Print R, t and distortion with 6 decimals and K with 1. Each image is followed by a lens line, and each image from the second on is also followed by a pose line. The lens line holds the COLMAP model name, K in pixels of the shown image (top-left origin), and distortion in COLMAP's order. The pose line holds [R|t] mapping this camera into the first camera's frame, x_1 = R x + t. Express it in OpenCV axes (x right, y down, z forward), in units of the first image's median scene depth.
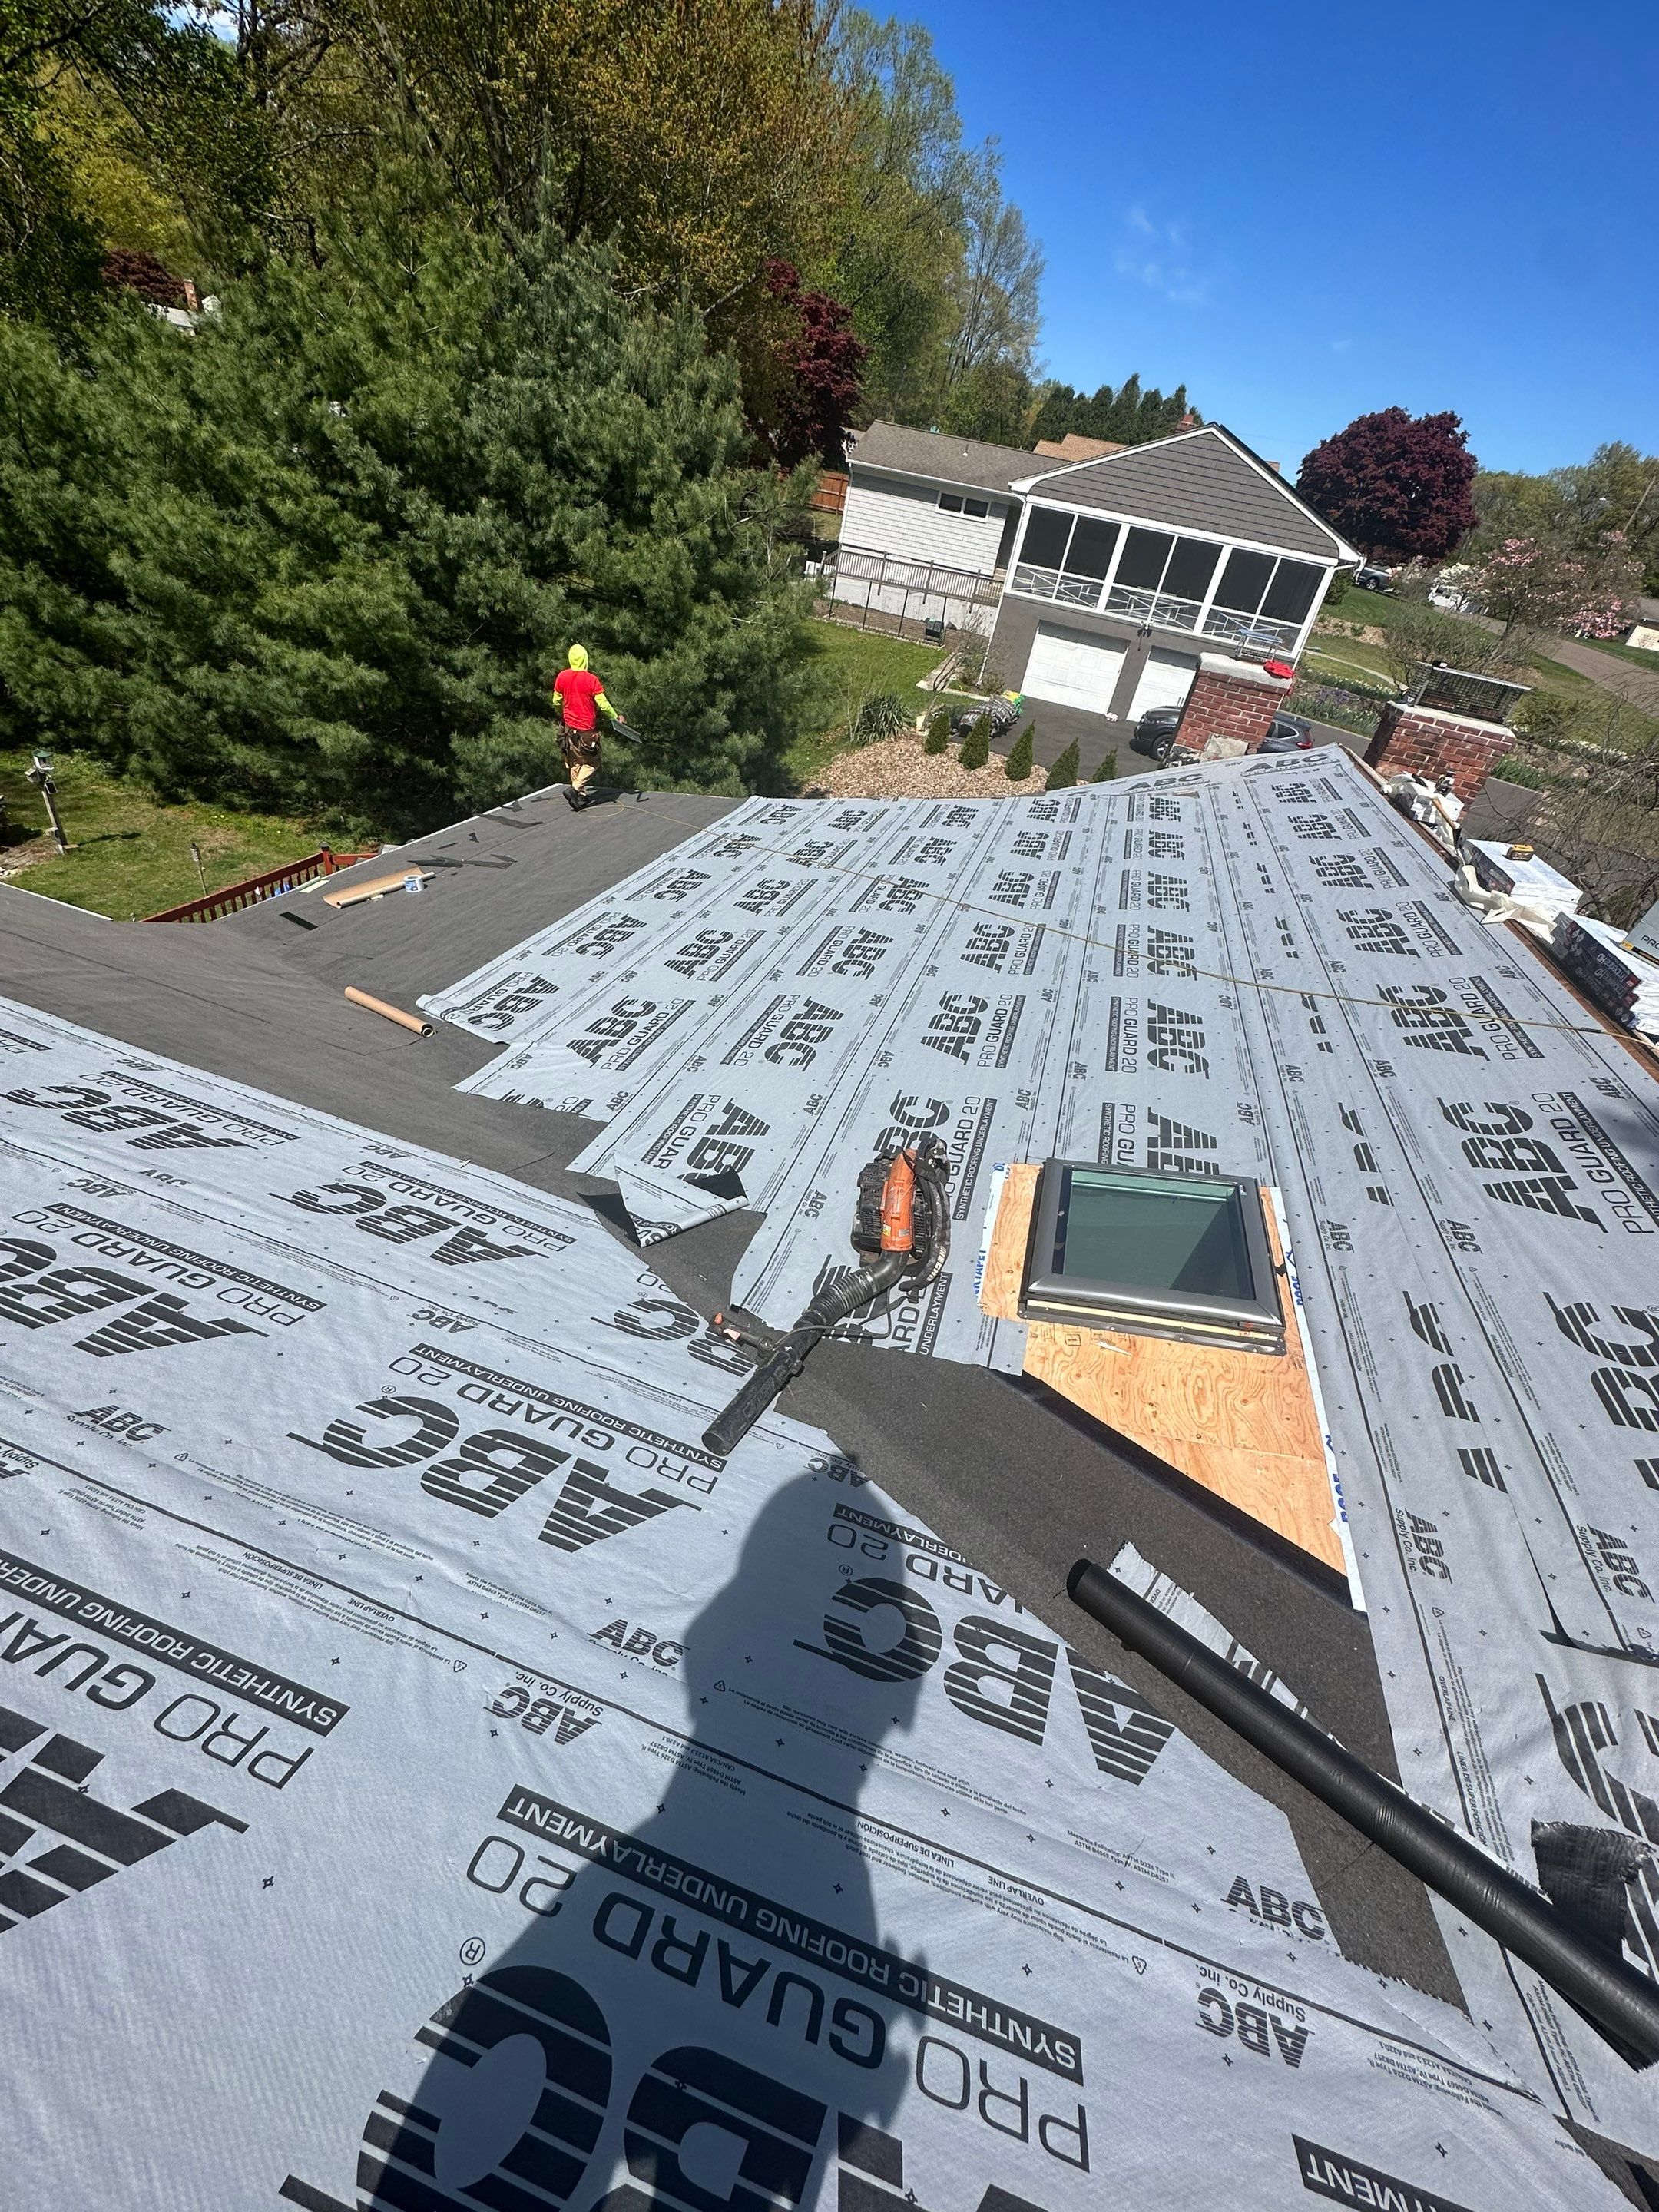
lens RADIAL K [[881.3, 0, 831.2], [0, 881.3, 1110.2], [0, 0, 1]] dist [-0.000909, 0.000375]
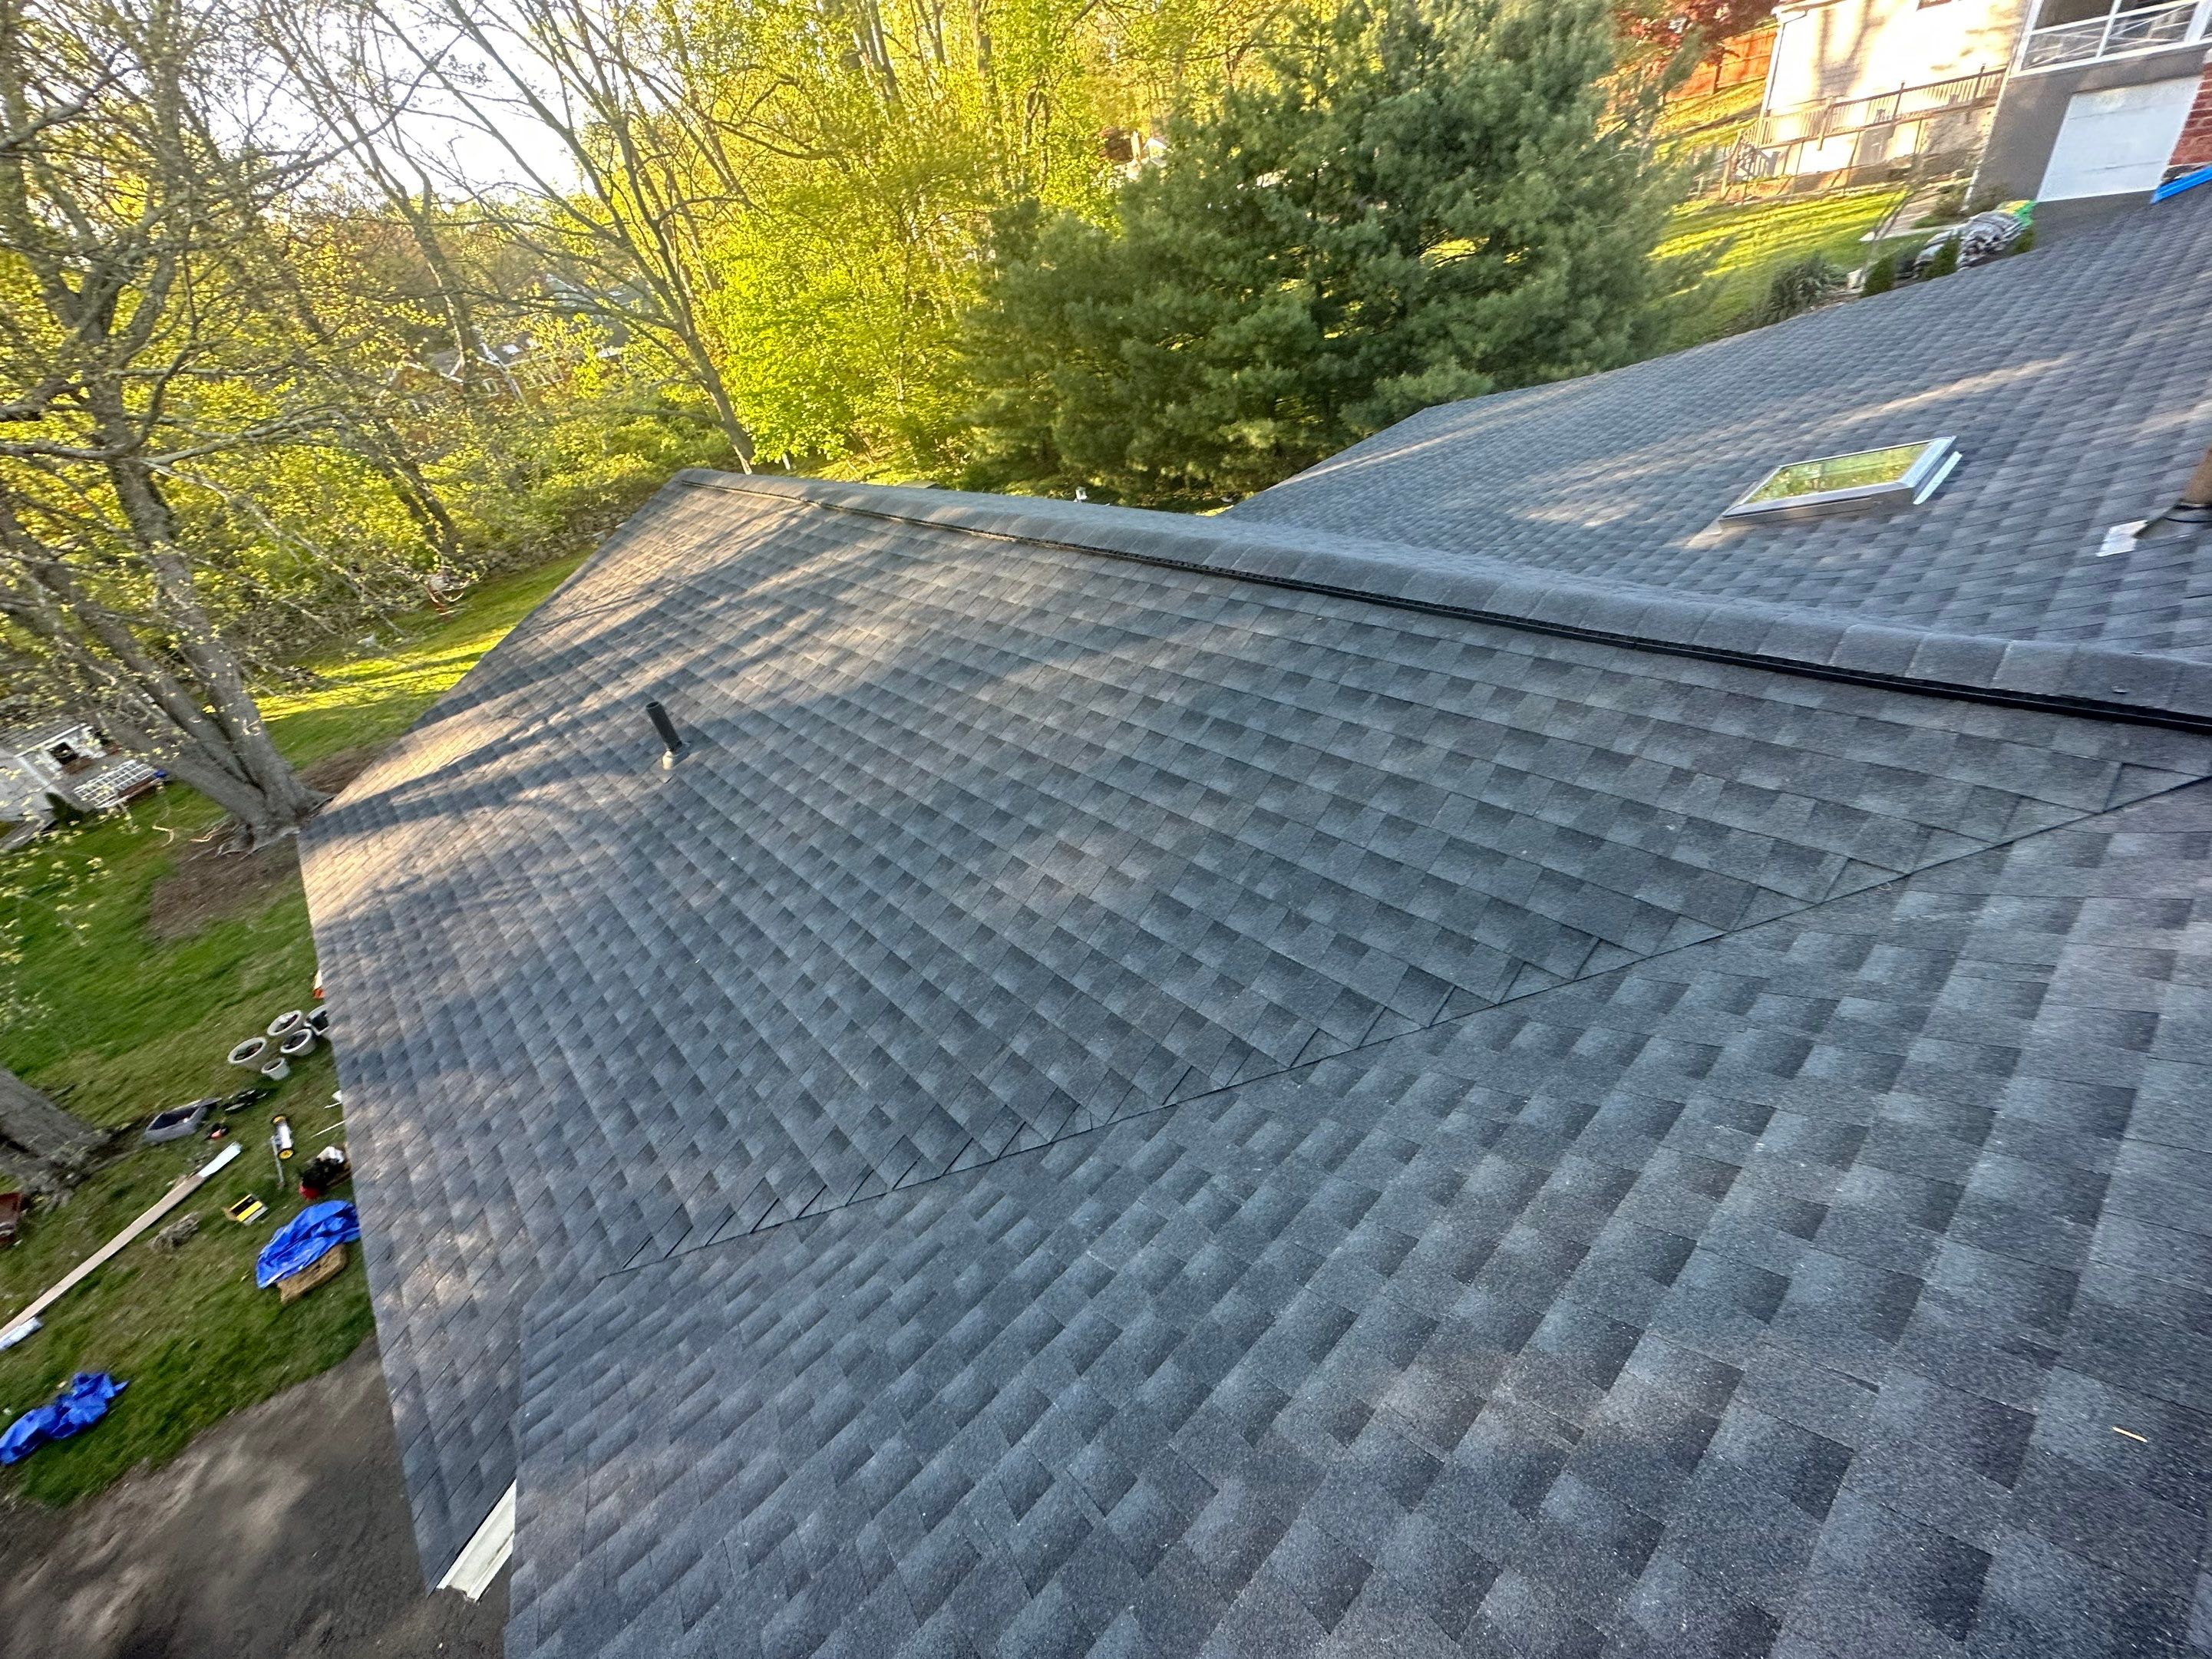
lens RADIAL K [[881.2, 0, 1110.6], [0, 881.2, 831.9], [0, 0, 1]] dist [-0.000909, 0.000375]
pose [[0.804451, 0.028835, -0.593319, 0.063200], [-0.023806, 0.999584, 0.016301, 0.157087], [0.593542, 0.001011, 0.804803, -0.189116]]
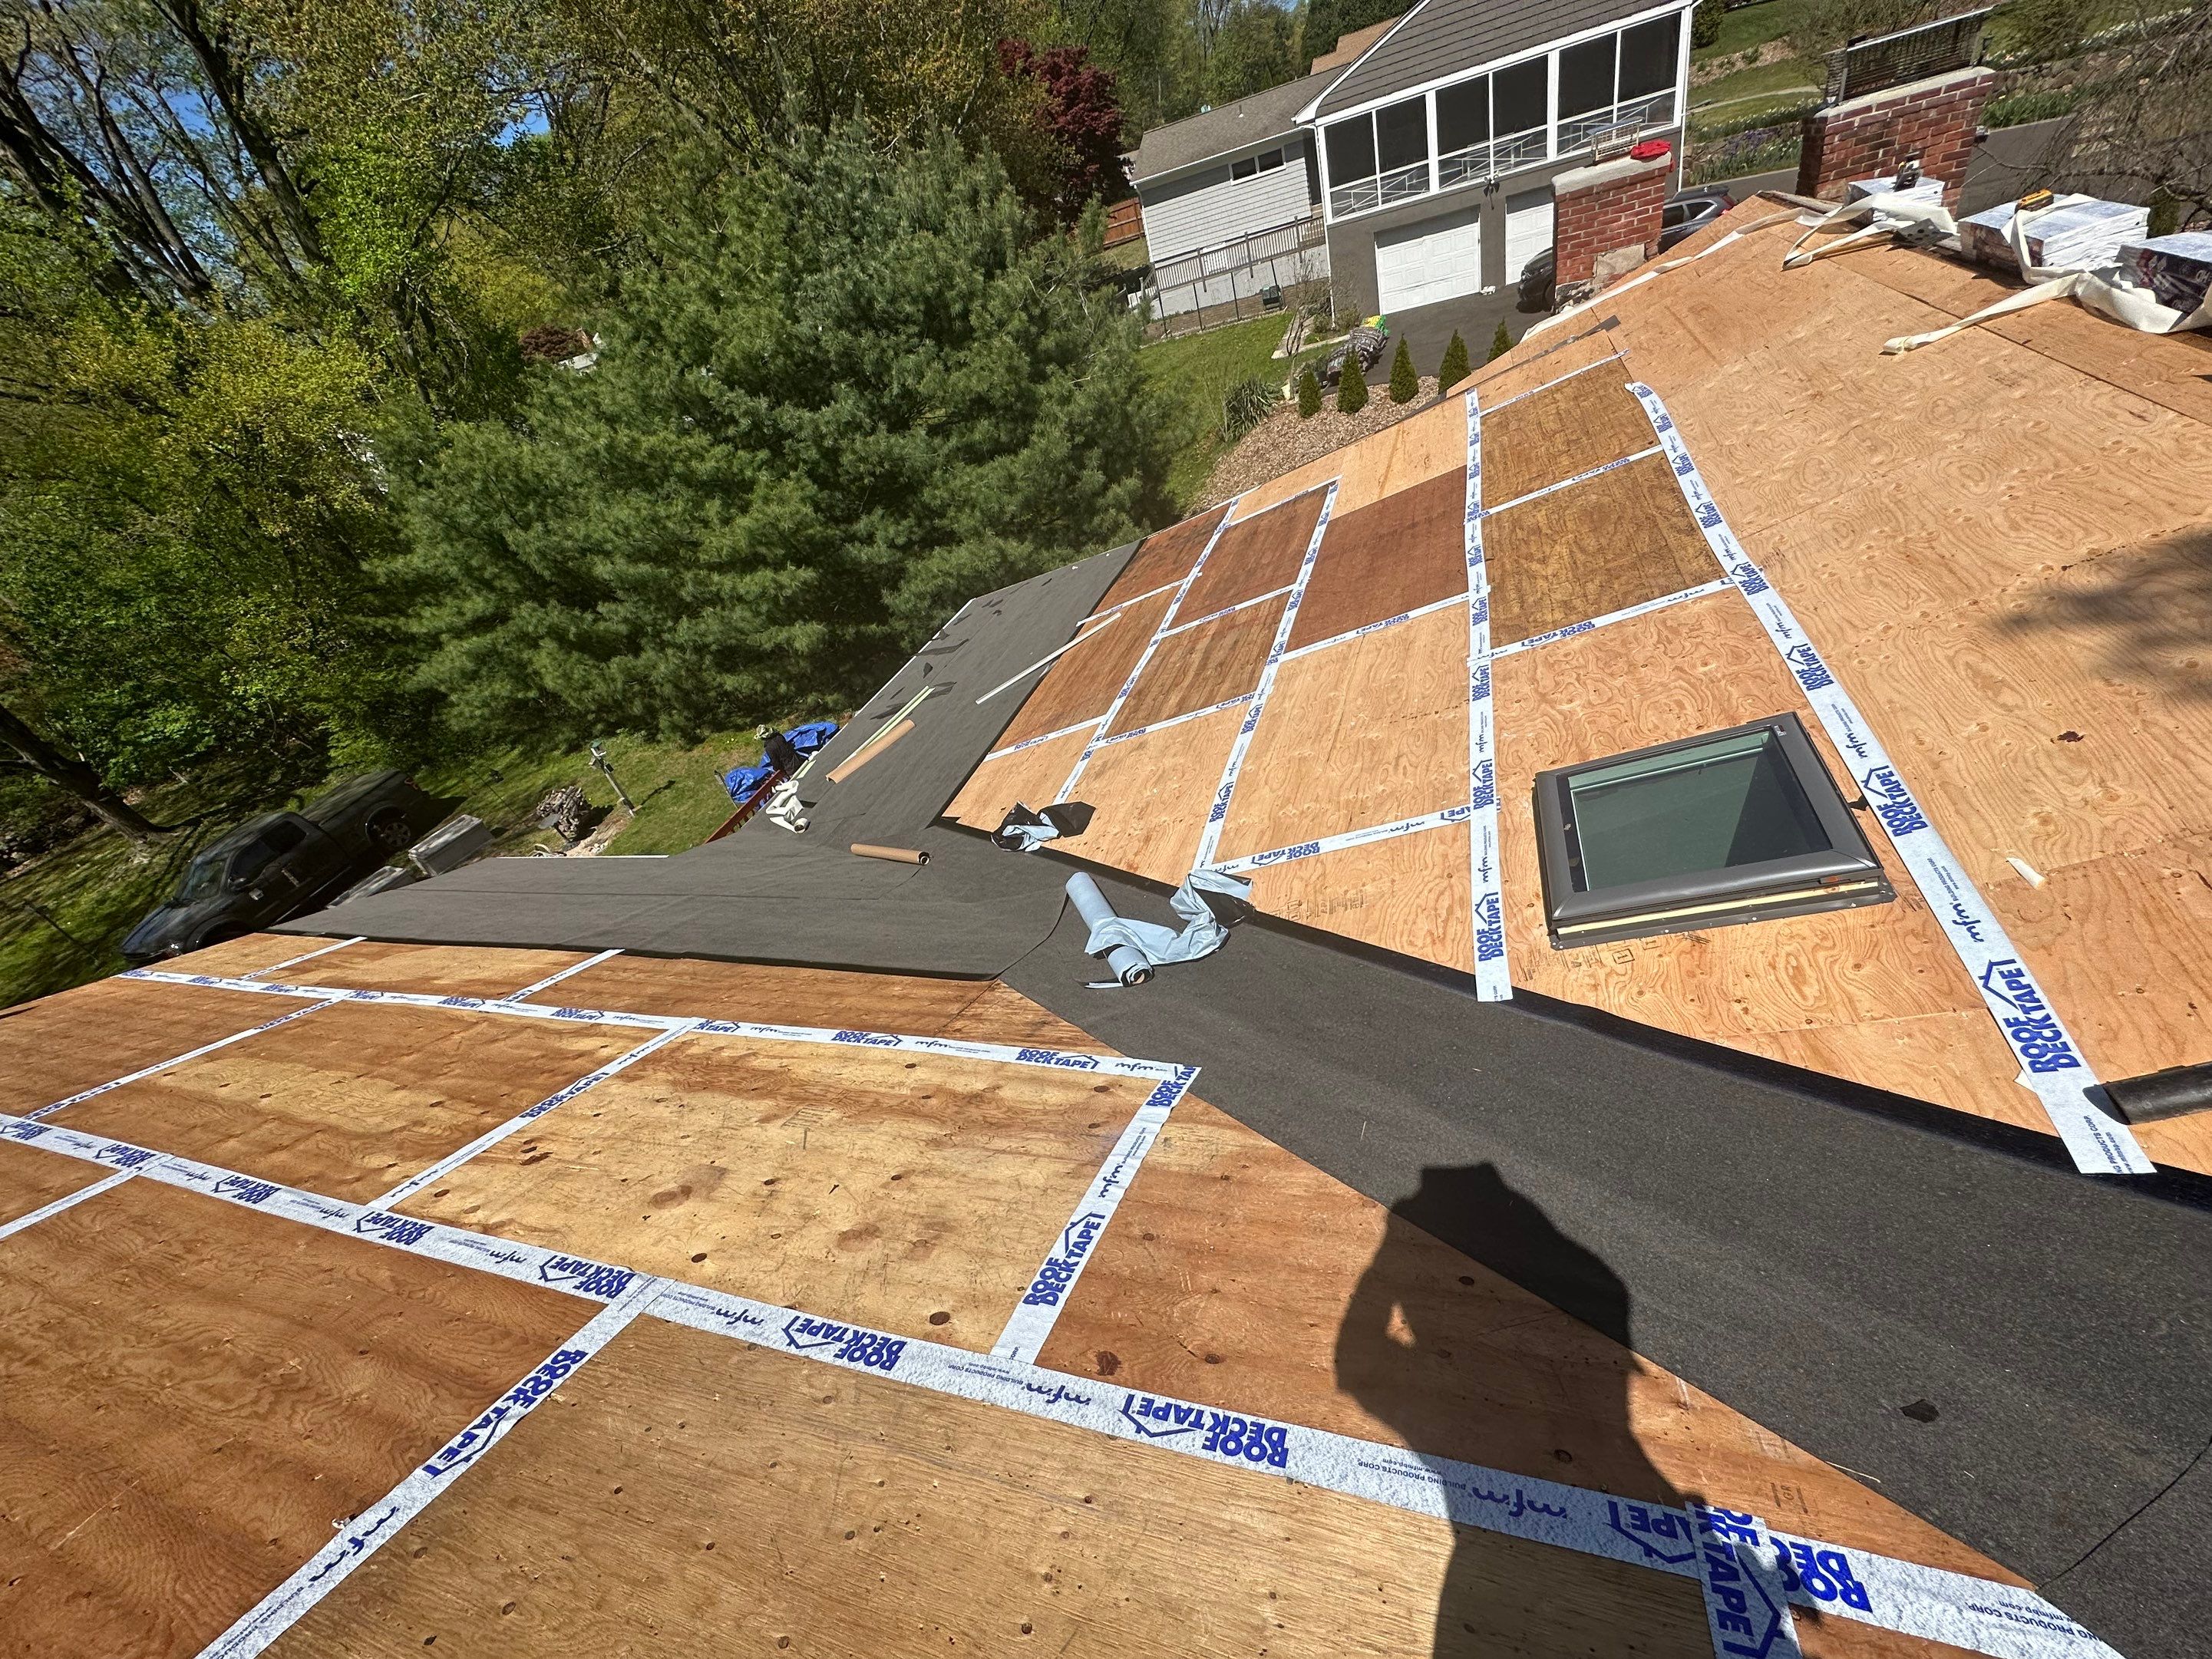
lens RADIAL K [[881.2, 0, 1110.6], [0, 881.2, 831.9], [0, 0, 1]] dist [-0.000909, 0.000375]
pose [[0.910606, -0.328244, -0.251103, 0.012962], [0.325970, 0.943957, -0.051843, 0.003574], [0.254048, -0.034644, 0.966571, 0.001806]]
